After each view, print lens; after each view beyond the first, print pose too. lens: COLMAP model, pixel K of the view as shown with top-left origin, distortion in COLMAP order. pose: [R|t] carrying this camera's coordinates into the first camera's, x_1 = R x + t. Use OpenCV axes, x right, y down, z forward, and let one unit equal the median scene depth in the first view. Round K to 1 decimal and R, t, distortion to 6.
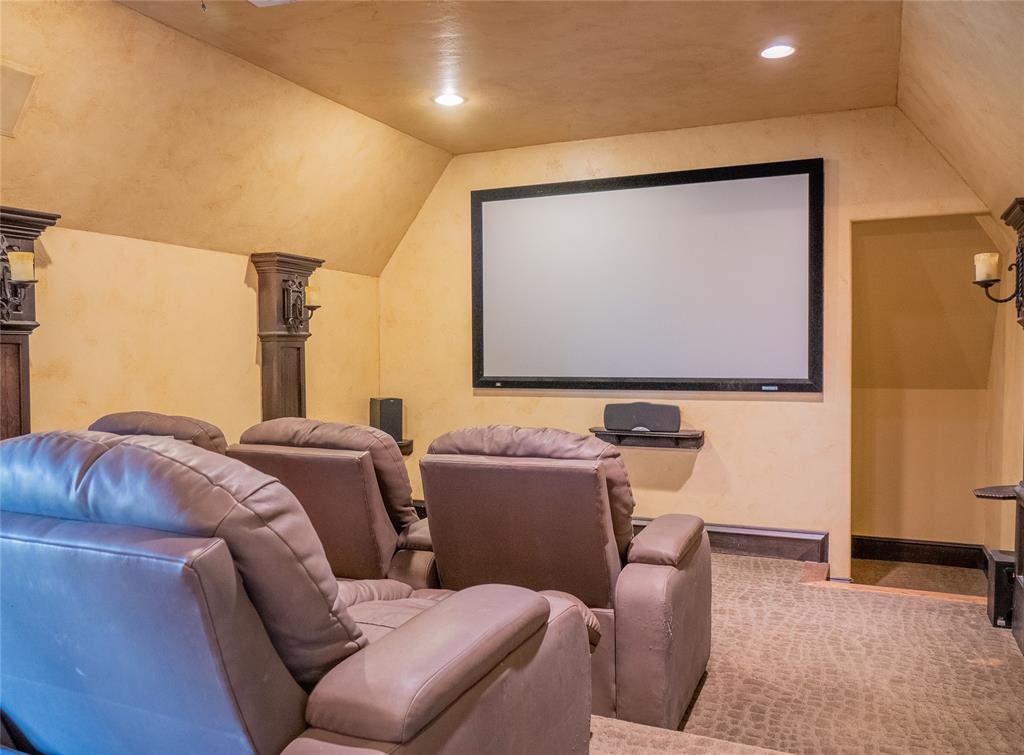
lens RADIAL K [[806.7, 0, 512.9], [0, 806.7, 375.0], [0, 0, 1]] dist [-0.029237, 0.021652]
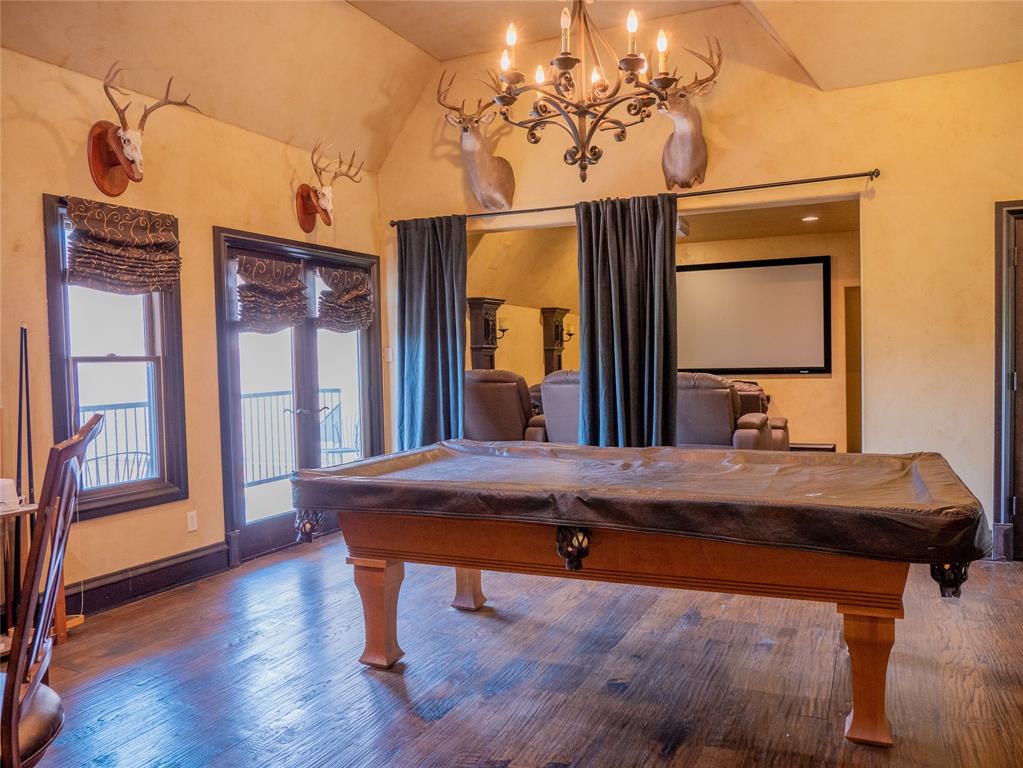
lens RADIAL K [[806.0, 0, 510.4], [0, 806.0, 386.5], [0, 0, 1]] dist [-0.029237, 0.021652]
pose [[0.999825, -0.017349, -0.006981, -0.391051], [0.017385, 0.999835, 0.005184, 0.029938], [0.006890, -0.005305, 0.999962, -0.979038]]
